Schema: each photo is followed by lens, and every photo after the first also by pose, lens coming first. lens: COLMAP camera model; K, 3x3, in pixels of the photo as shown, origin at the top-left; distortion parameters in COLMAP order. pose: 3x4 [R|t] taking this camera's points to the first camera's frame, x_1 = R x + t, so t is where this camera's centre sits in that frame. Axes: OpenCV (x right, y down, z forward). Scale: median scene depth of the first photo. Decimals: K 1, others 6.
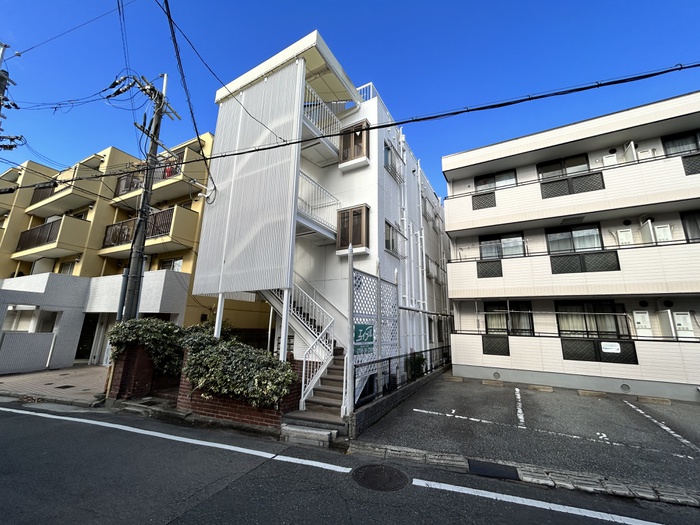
lens RADIAL K [[281.6, 0, 350.0], [0, 281.6, 262.5], [0, 0, 1]] dist [-0.001188, 0.000297]
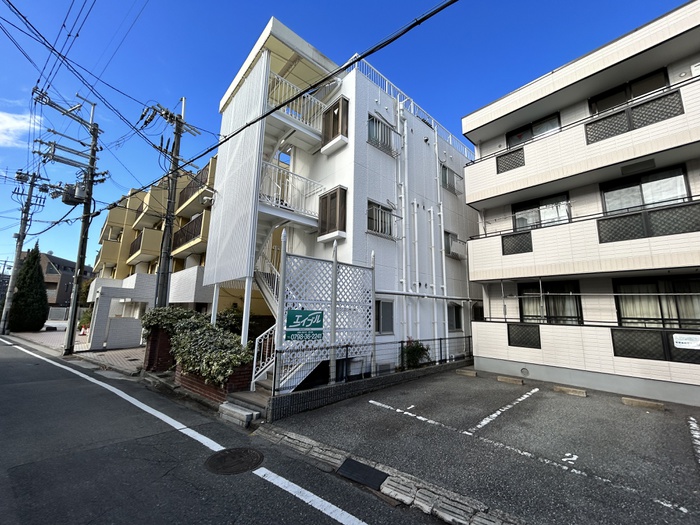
lens RADIAL K [[281.6, 0, 350.0], [0, 281.6, 262.5], [0, 0, 1]] dist [-0.001188, 0.000297]
pose [[0.949308, -0.058696, -0.308818, 0.338307], [0.070654, 0.997117, 0.027673, 0.025739], [0.306303, -0.048089, 0.950718, 0.083799]]
